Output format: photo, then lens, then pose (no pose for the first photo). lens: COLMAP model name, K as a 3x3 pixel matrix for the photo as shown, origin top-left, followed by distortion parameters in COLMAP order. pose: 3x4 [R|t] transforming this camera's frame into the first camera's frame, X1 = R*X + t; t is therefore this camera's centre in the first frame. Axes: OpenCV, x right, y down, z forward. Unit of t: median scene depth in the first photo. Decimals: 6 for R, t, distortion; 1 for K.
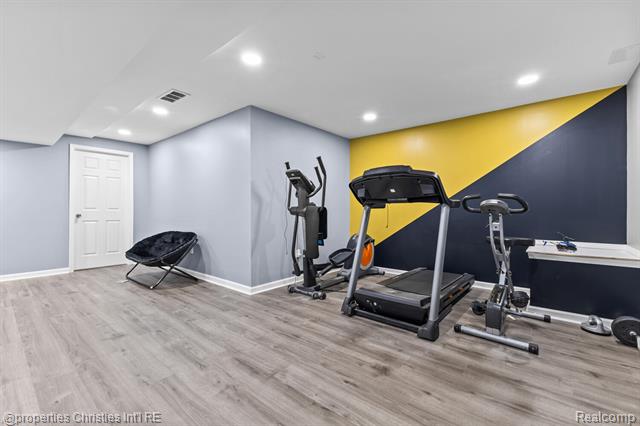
lens RADIAL K [[277.5, 0, 322.0], [0, 277.5, 210.7], [0, 0, 1]] dist [0.012950, -0.002492]
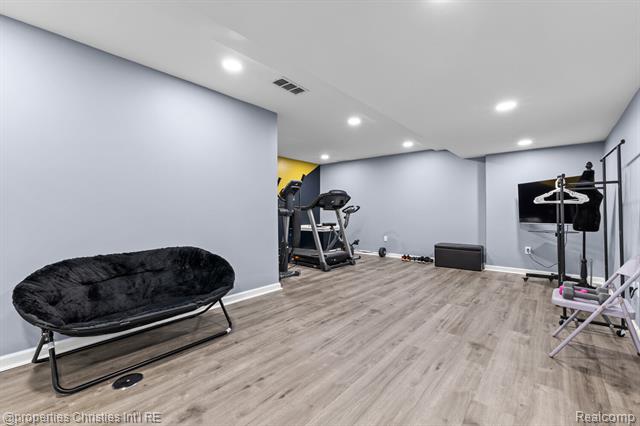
lens RADIAL K [[277.5, 0, 319.4], [0, 277.5, 213.4], [0, 0, 1]] dist [0.012950, -0.002492]
pose [[0.004153, -0.002669, 0.999988, -1.868532], [-0.002317, 0.999994, 0.002679, 0.001146], [-0.999989, -0.002328, 0.004147, 1.166349]]
